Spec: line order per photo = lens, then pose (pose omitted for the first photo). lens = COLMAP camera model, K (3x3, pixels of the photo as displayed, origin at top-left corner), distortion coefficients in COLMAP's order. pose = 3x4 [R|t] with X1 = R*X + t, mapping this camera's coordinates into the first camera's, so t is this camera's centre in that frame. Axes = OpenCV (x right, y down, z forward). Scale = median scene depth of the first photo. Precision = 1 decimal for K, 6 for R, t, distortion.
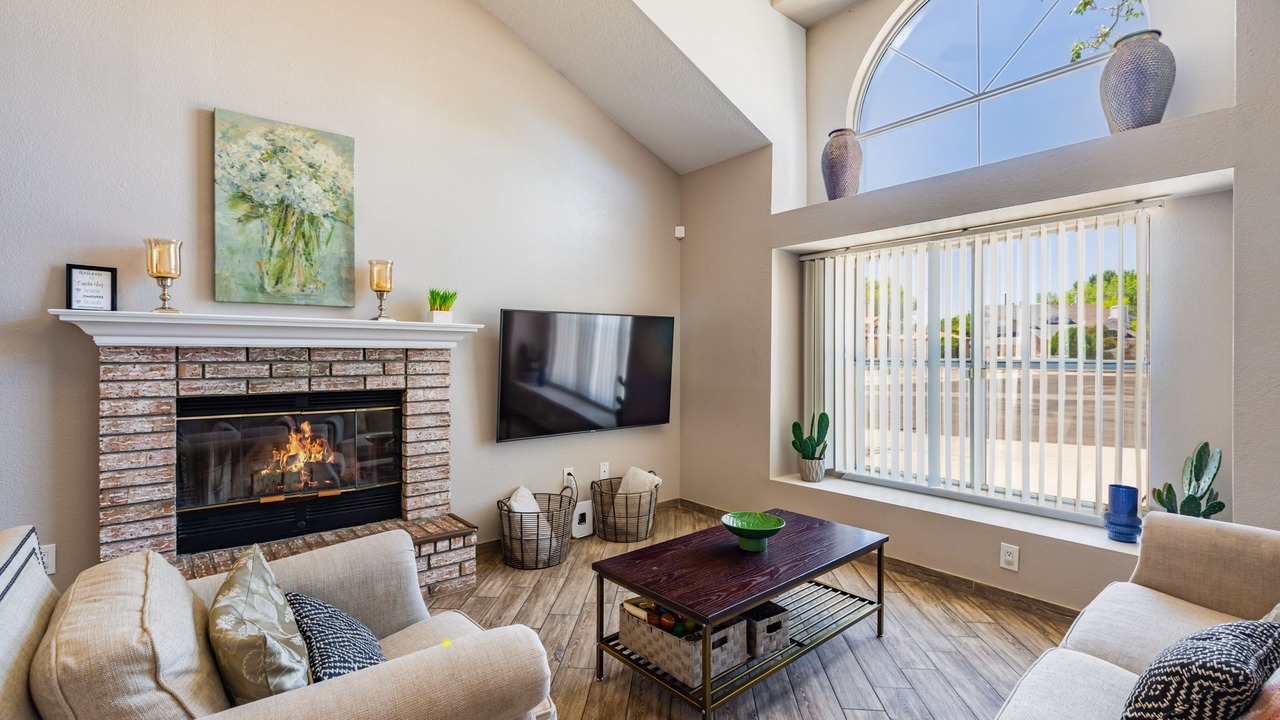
lens RADIAL K [[570.0, 0, 638.9], [0, 570.0, 354.5], [0, 0, 1]] dist [0.000087, -0.000085]
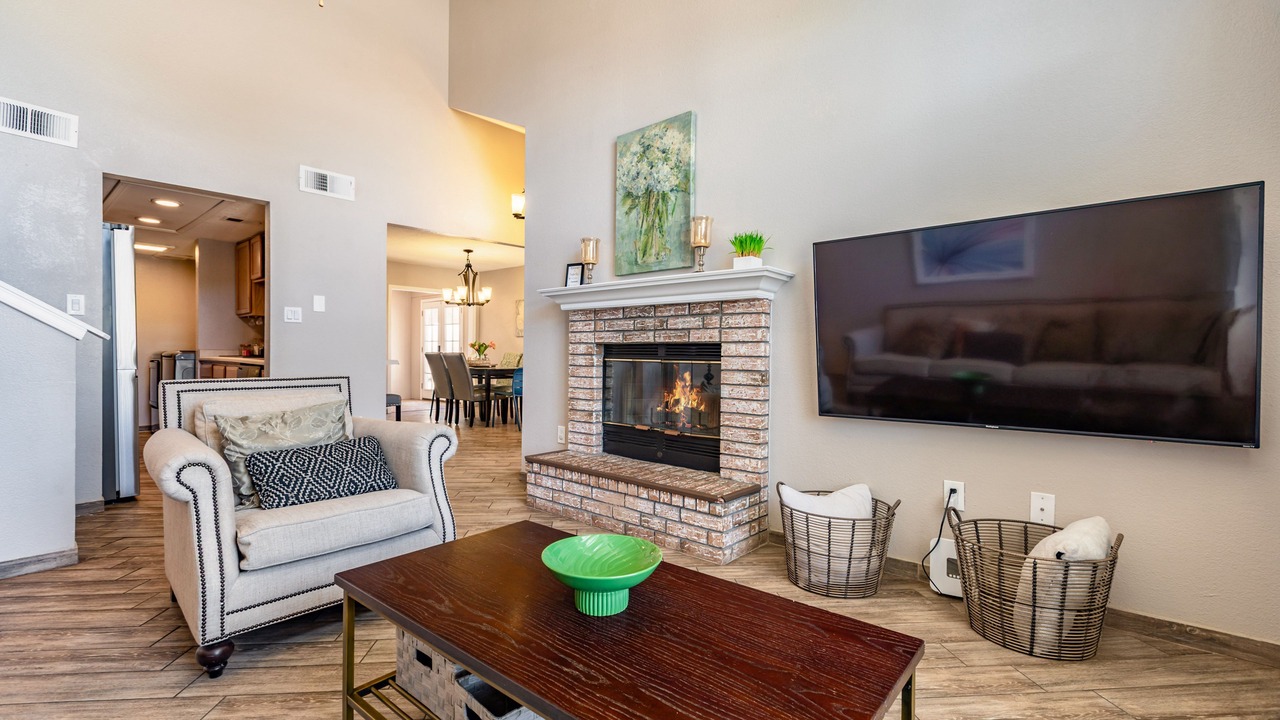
lens RADIAL K [[570.0, 0, 638.9], [0, 570.0, 354.5], [0, 0, 1]] dist [0.000087, -0.000085]
pose [[0.156847, 0.001113, -0.987622, 0.577992], [-0.010646, 0.999943, -0.000563, 0.089323], [0.987566, 0.010602, 0.156850, 0.763357]]
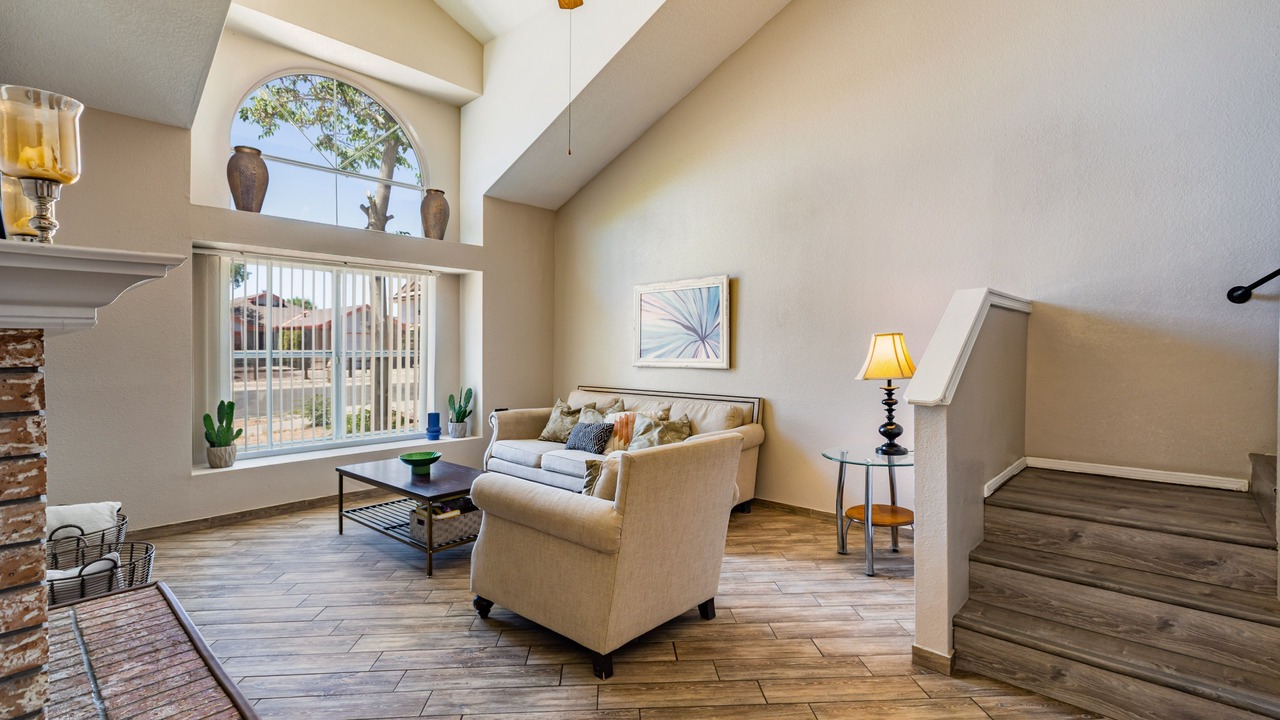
lens RADIAL K [[582.5, 0, 643.8], [0, 582.5, 363.3], [0, 0, 1]] dist [-0.000666, -0.000009]
pose [[-0.141547, -0.026943, 0.989565, -1.156121], [-0.000038, 0.999630, 0.027212, -0.000499], [-0.989932, 0.003815, -0.141495, 0.500081]]
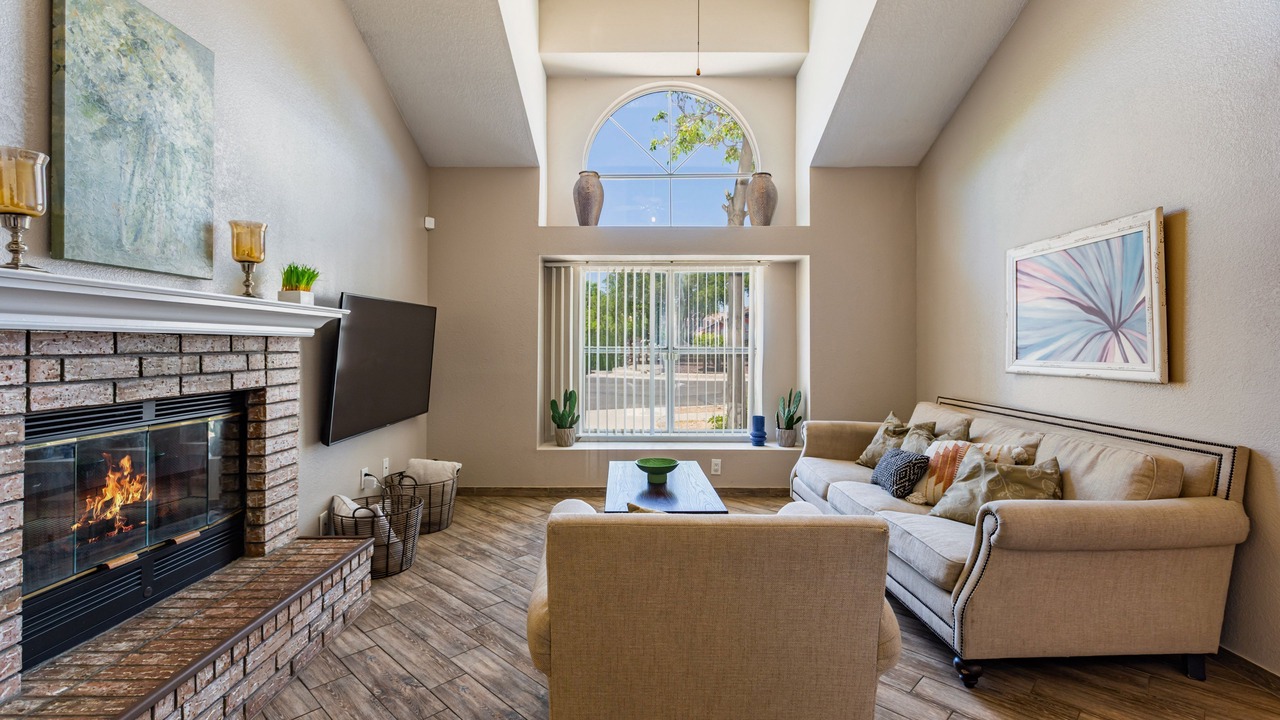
lens RADIAL K [[577.0, 0, 635.9], [0, 577.0, 336.7], [0, 0, 1]] dist [-0.002231, -0.000984]
pose [[0.640368, 0.010248, 0.768000, -0.747929], [0.000222, 0.999908, -0.013527, 0.001201], [-0.768068, 0.008833, 0.640307, 0.101679]]
